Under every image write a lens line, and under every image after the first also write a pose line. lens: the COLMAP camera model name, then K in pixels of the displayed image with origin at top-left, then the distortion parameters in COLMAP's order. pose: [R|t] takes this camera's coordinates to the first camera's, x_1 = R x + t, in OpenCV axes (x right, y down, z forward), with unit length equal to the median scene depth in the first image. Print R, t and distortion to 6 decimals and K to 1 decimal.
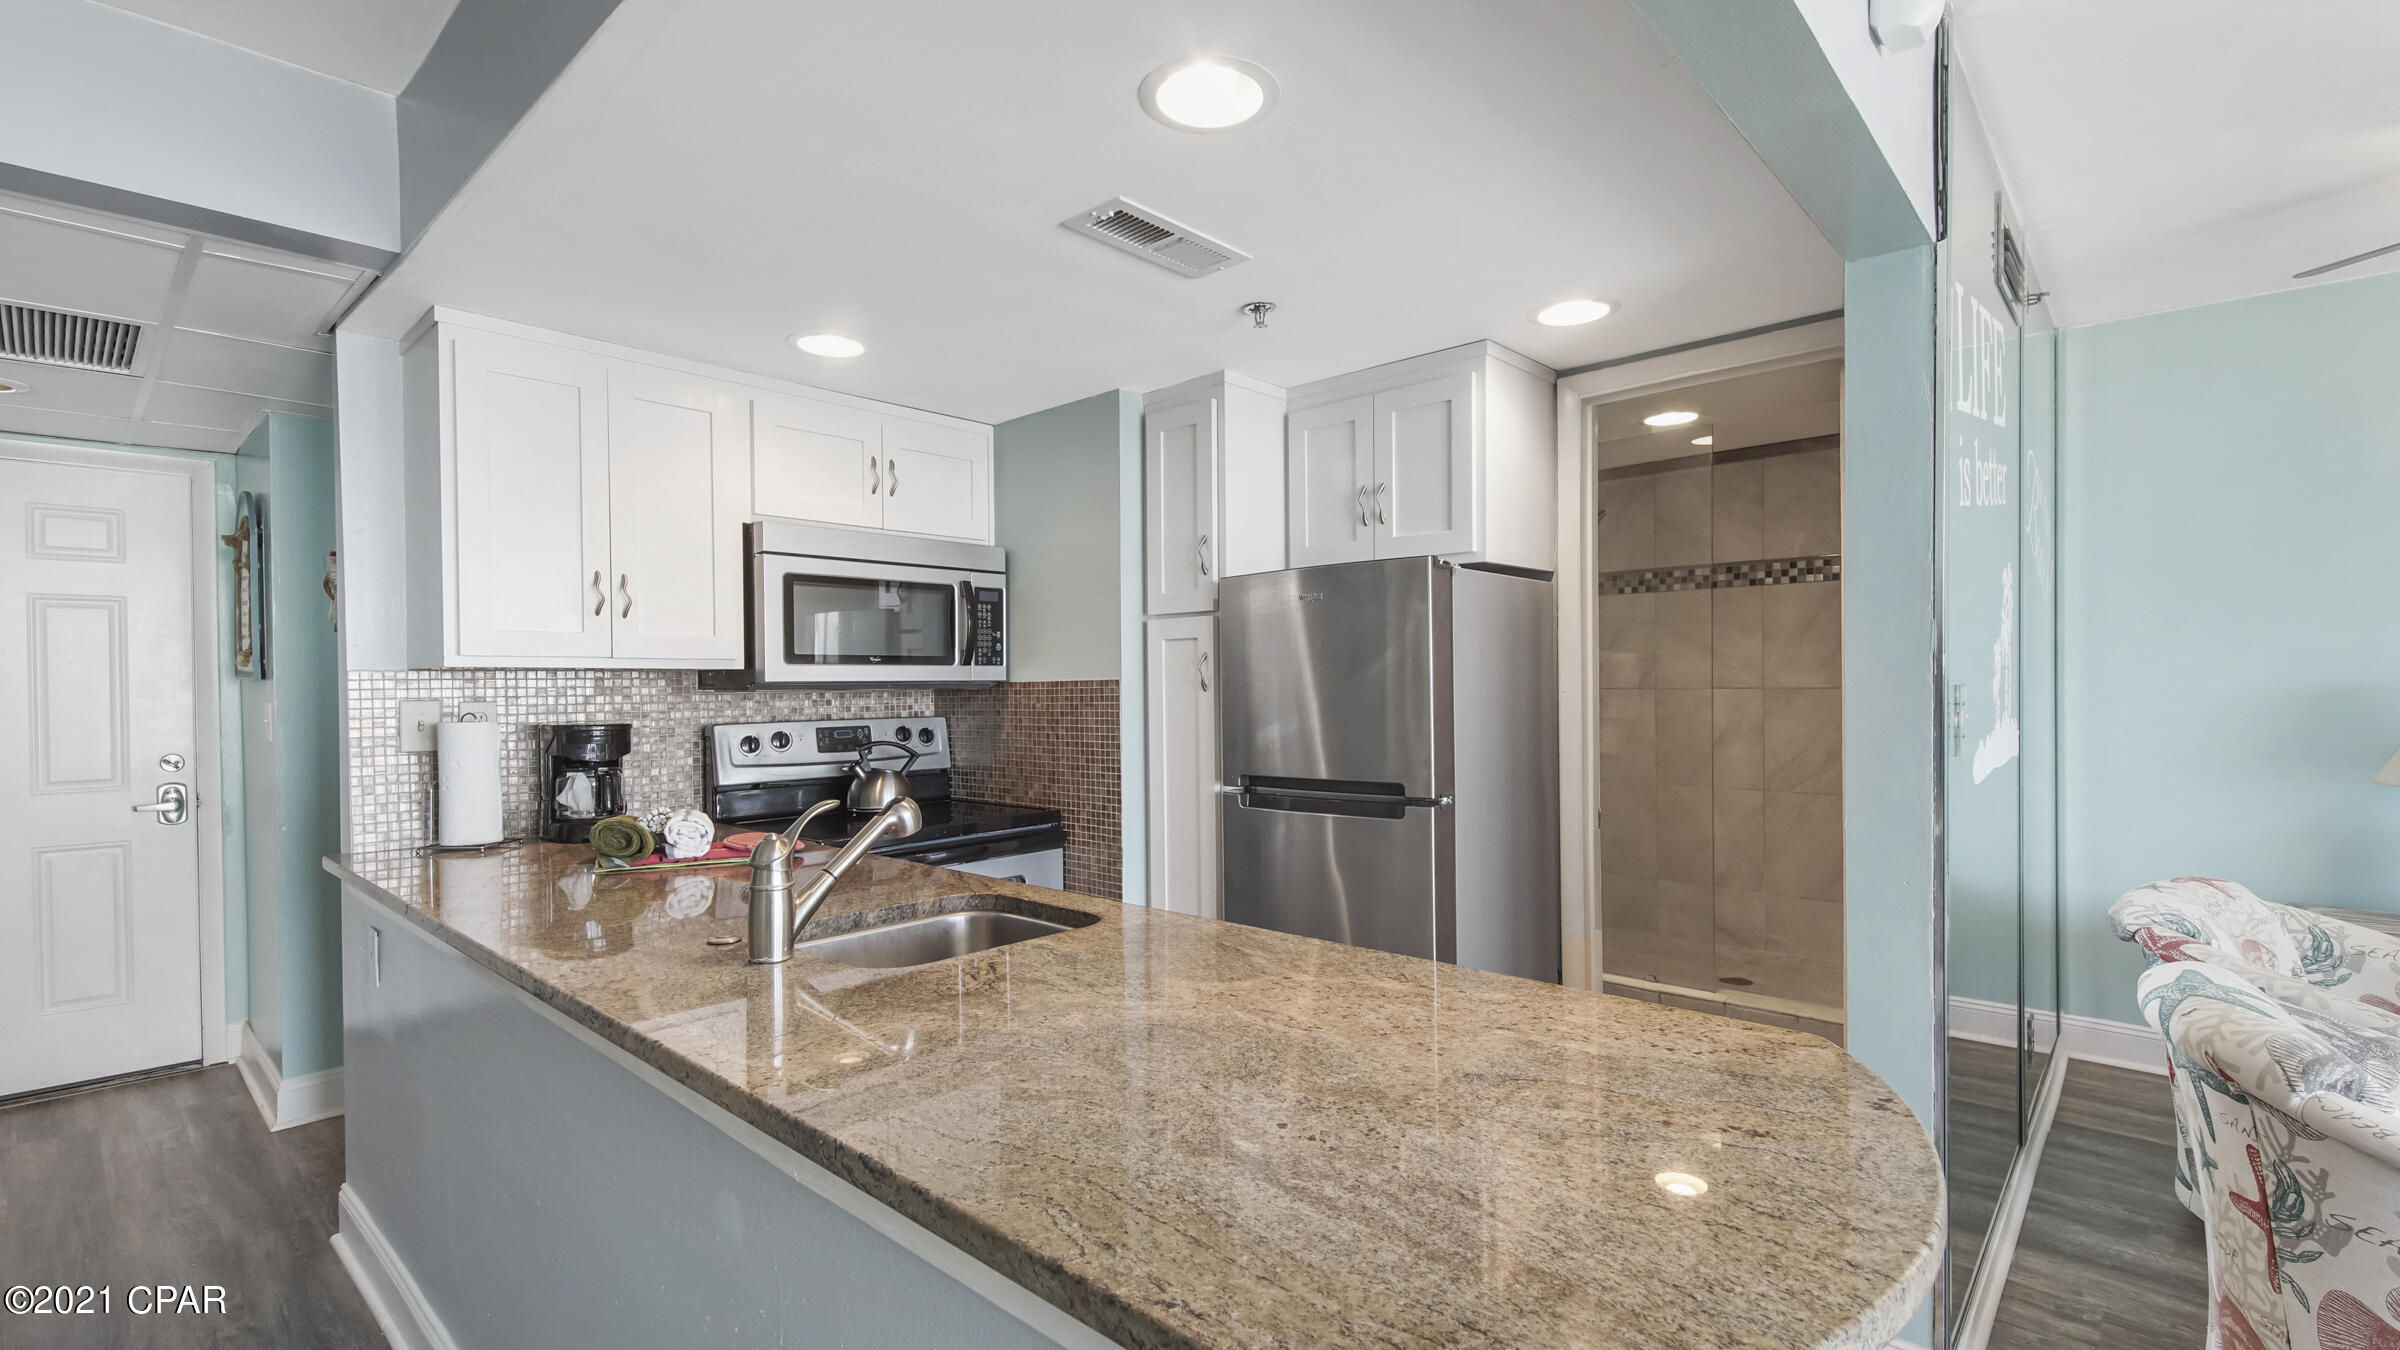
lens RADIAL K [[1068.0, 0, 1177.0], [0, 1068.0, 686.0], [0, 0, 1]] dist [0.025968, -0.015571]
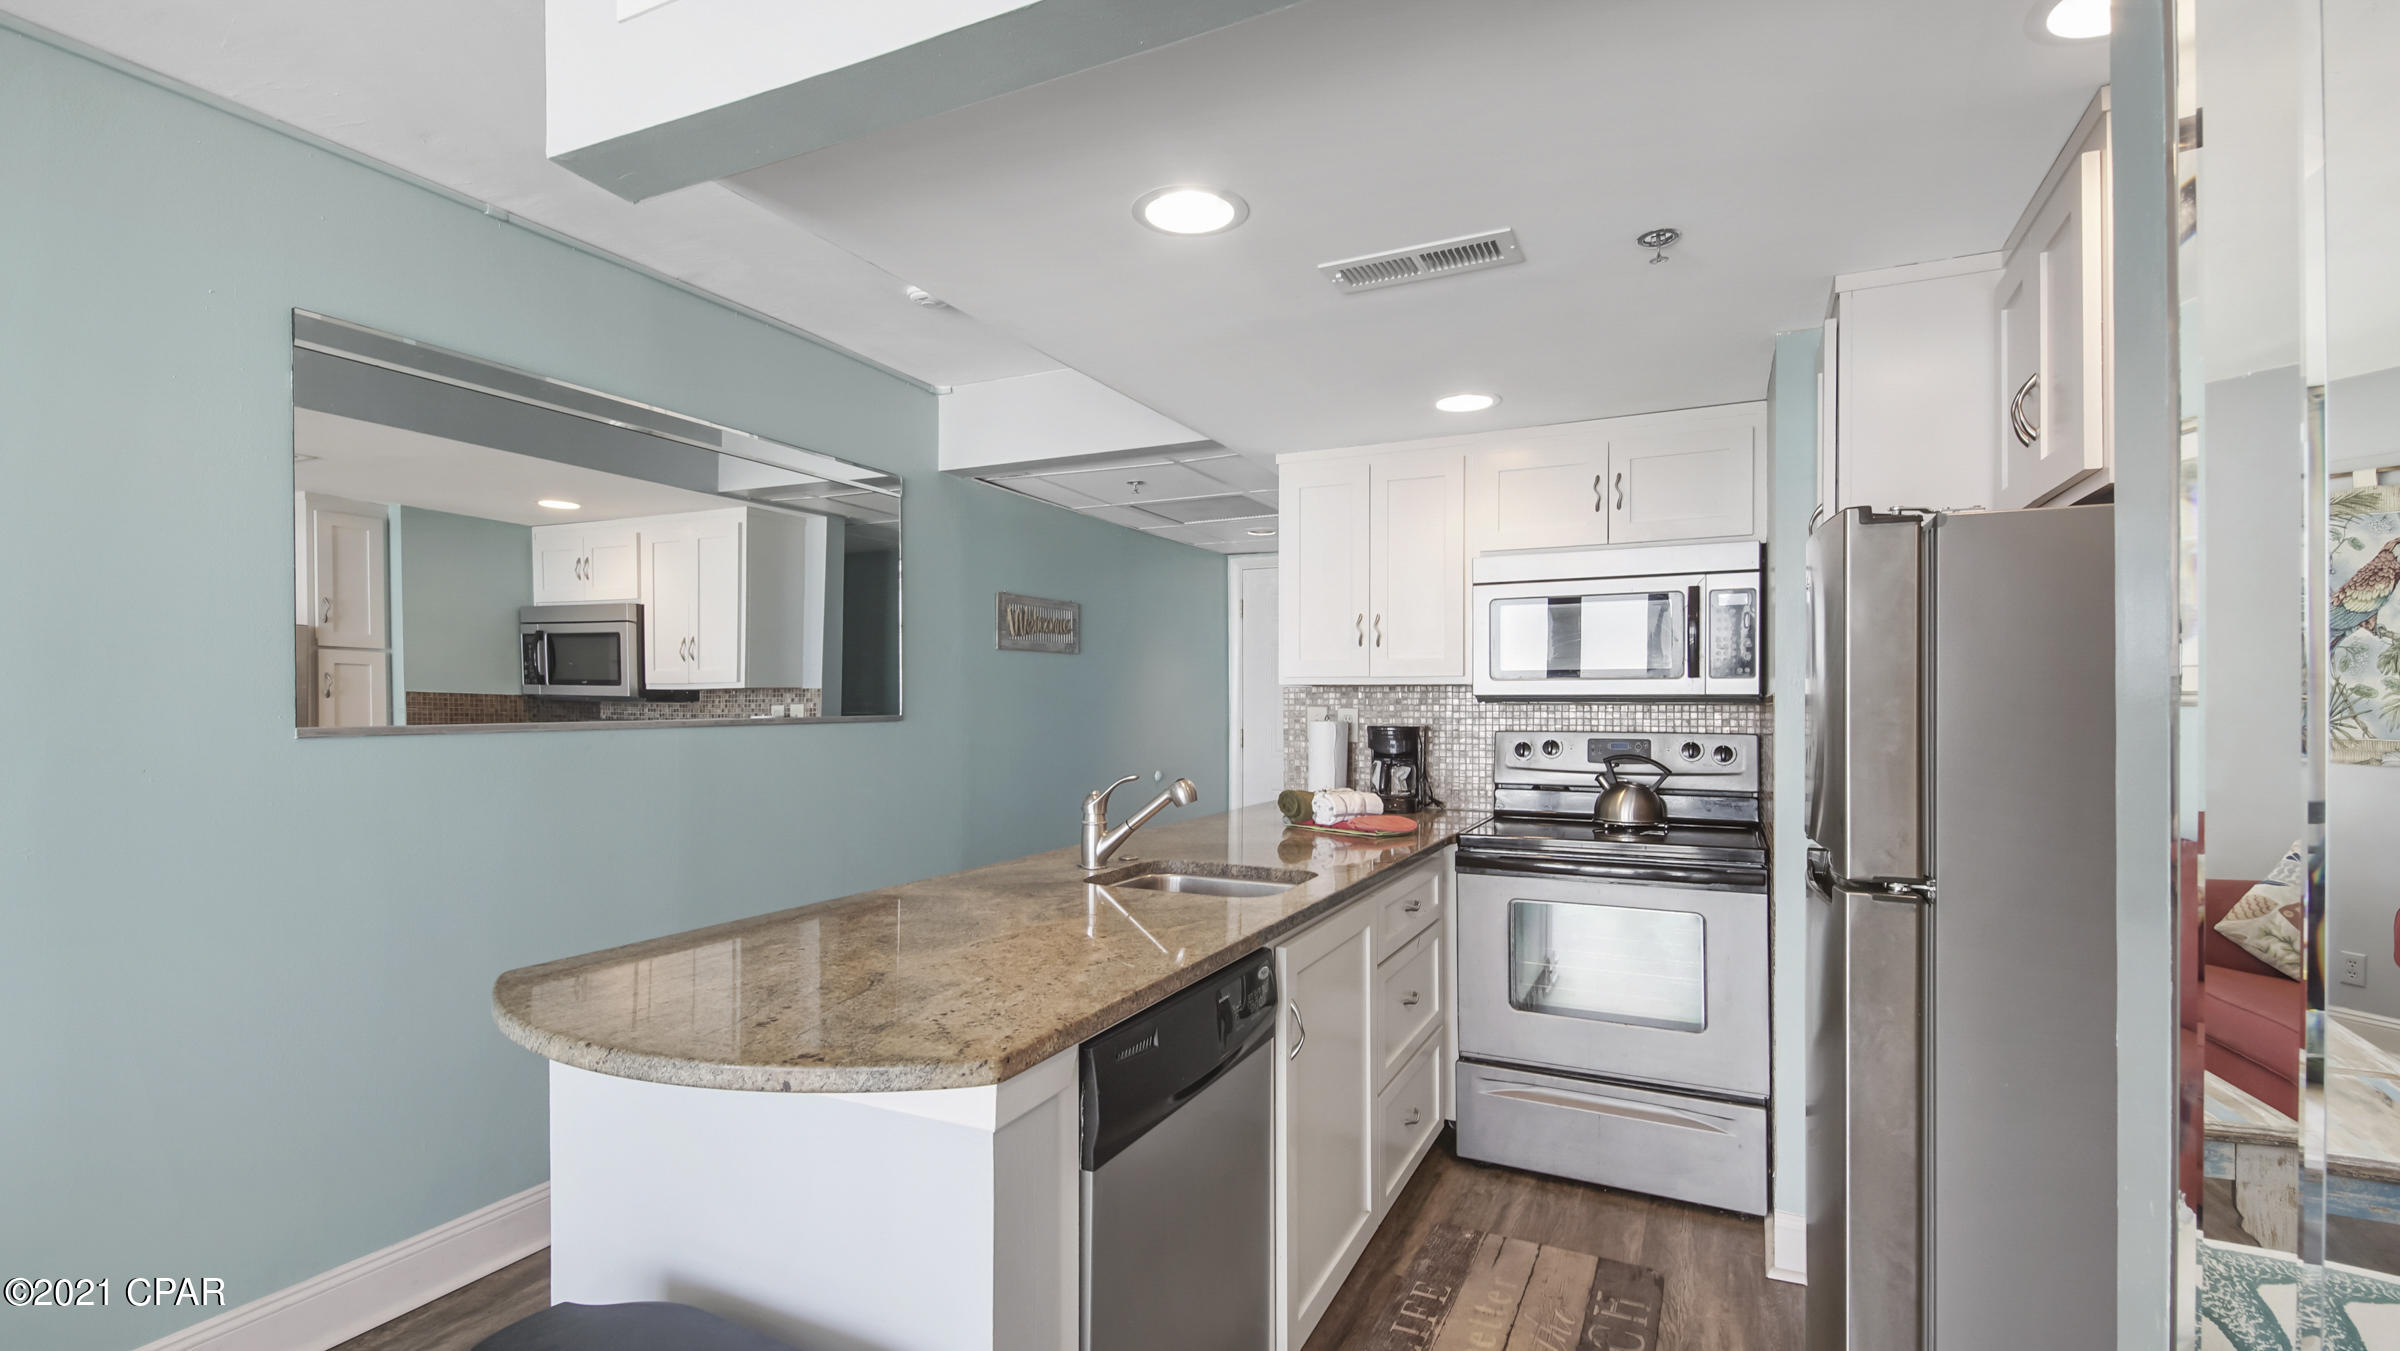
lens RADIAL K [[1068.0, 0, 1181.3], [0, 1068.0, 692.9], [0, 0, 1]] dist [0.025968, -0.015571]
pose [[0.282882, 0.003155, -0.959150, 0.645394], [-0.005214, 0.999985, 0.001752, -0.006842], [0.959141, 0.004506, 0.282894, 0.356937]]
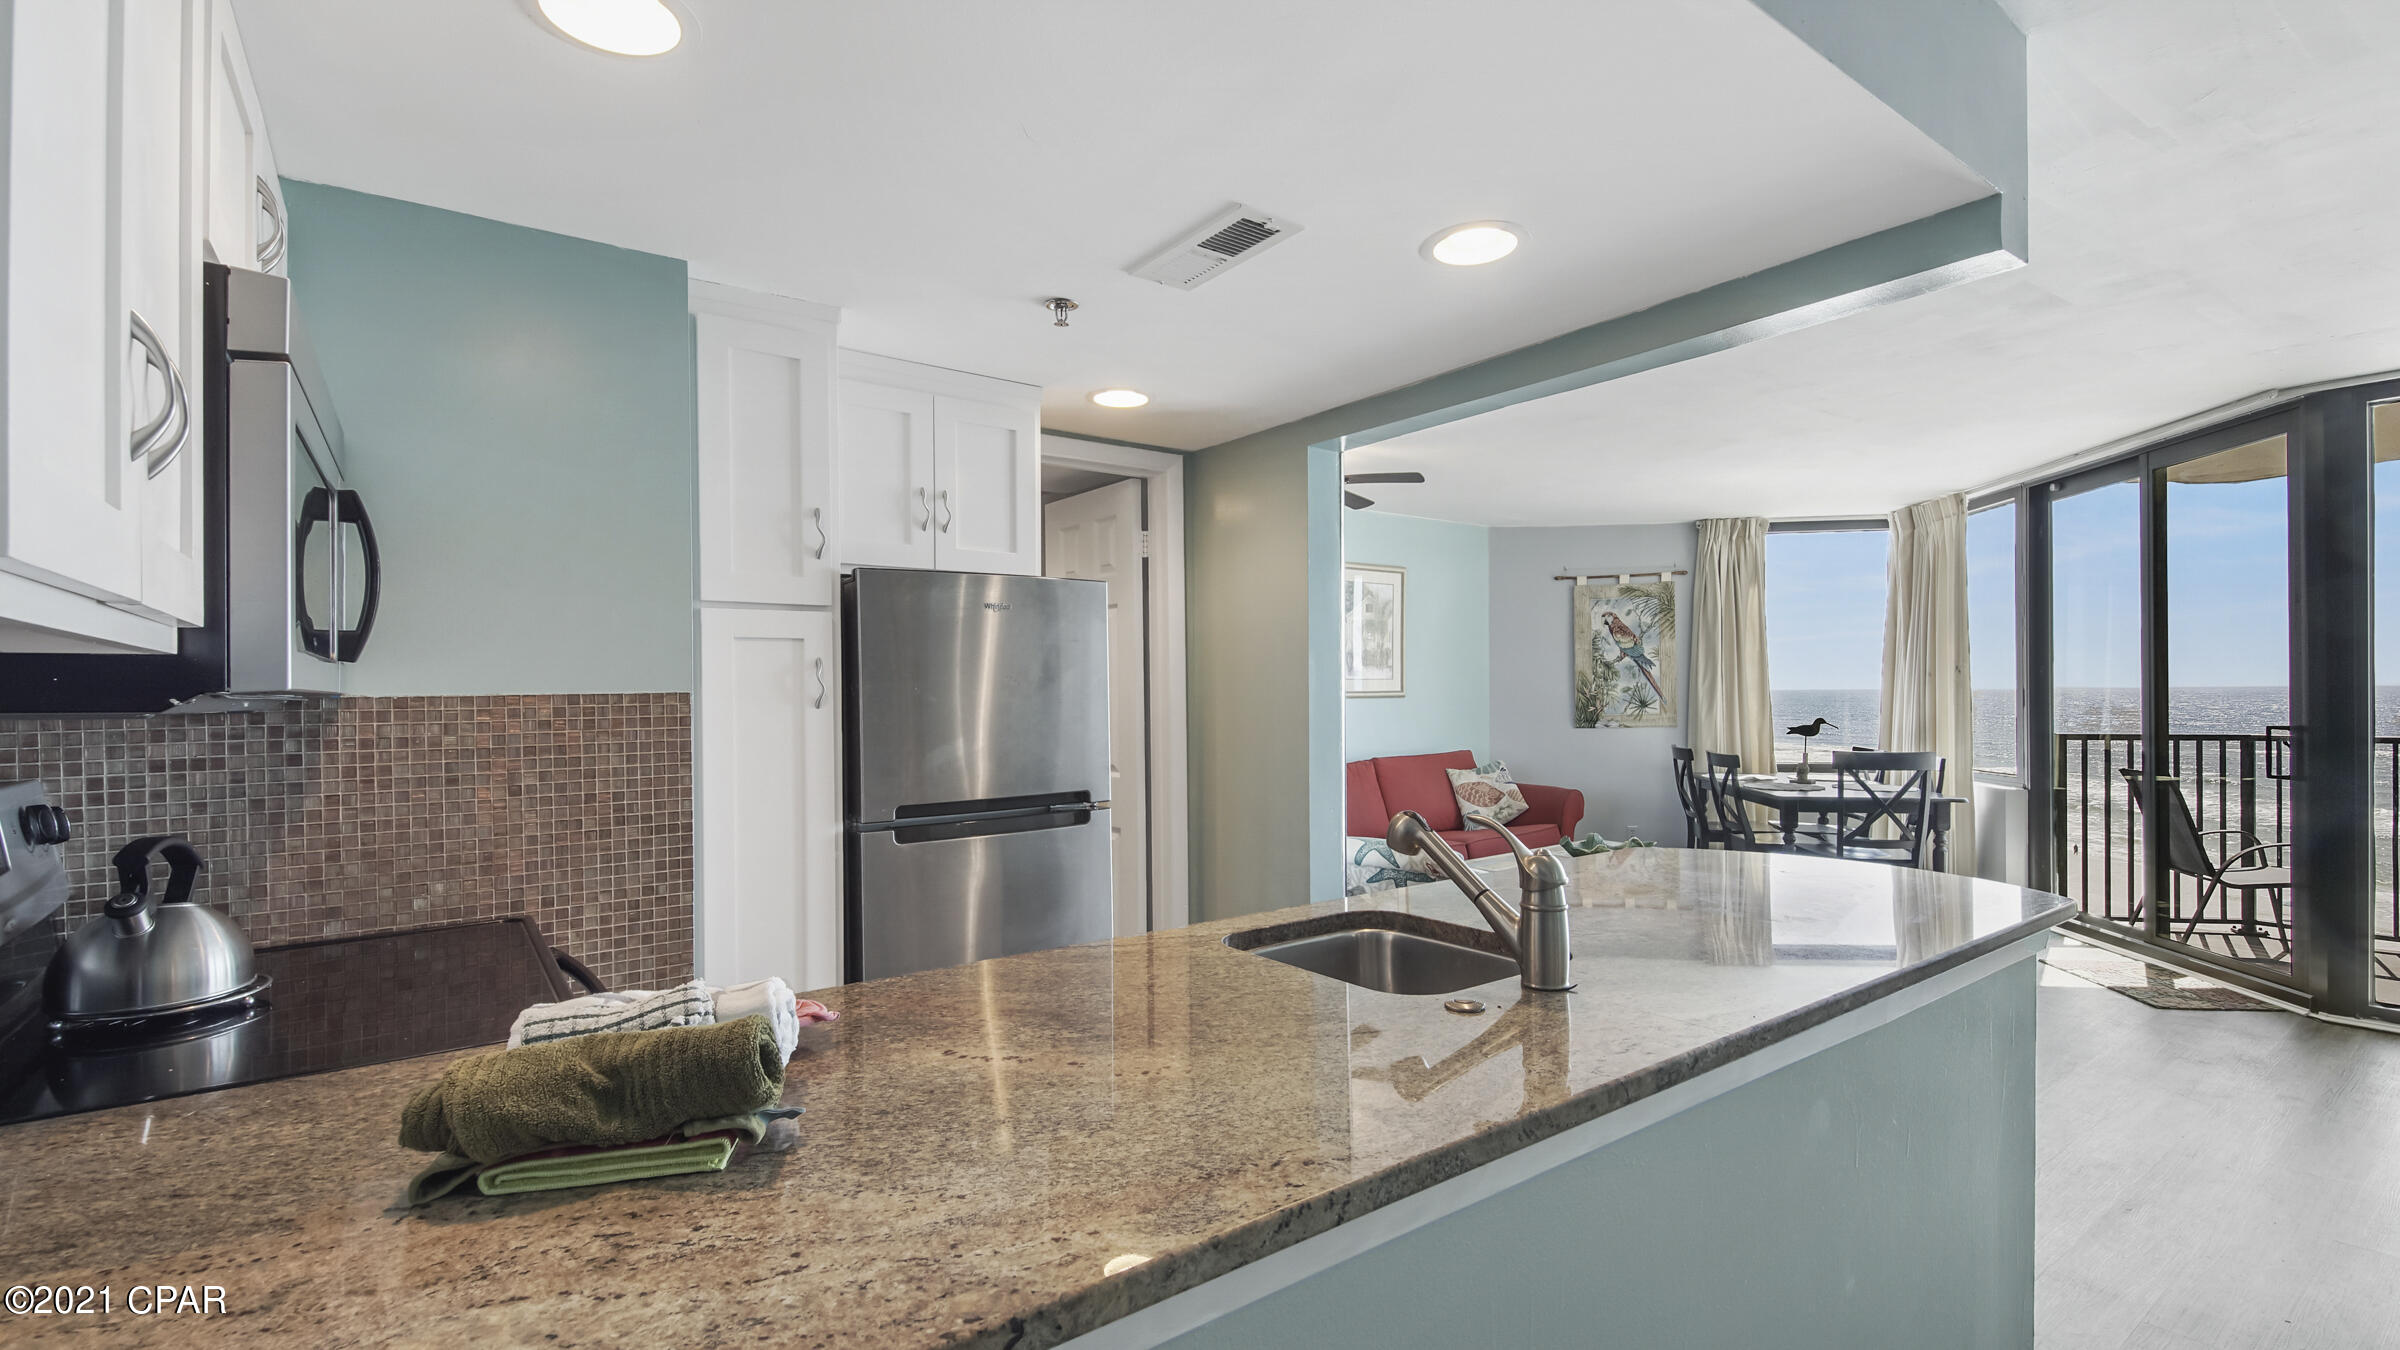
lens RADIAL K [[1068.0, 0, 1179.4], [0, 1068.0, 700.3], [0, 0, 1]] dist [0.025968, -0.015571]
pose [[0.178886, 0.002330, 0.983867, -0.708639], [0.013670, 0.999895, -0.004853, 0.006446], [-0.983775, 0.014318, 0.178835, 0.611651]]
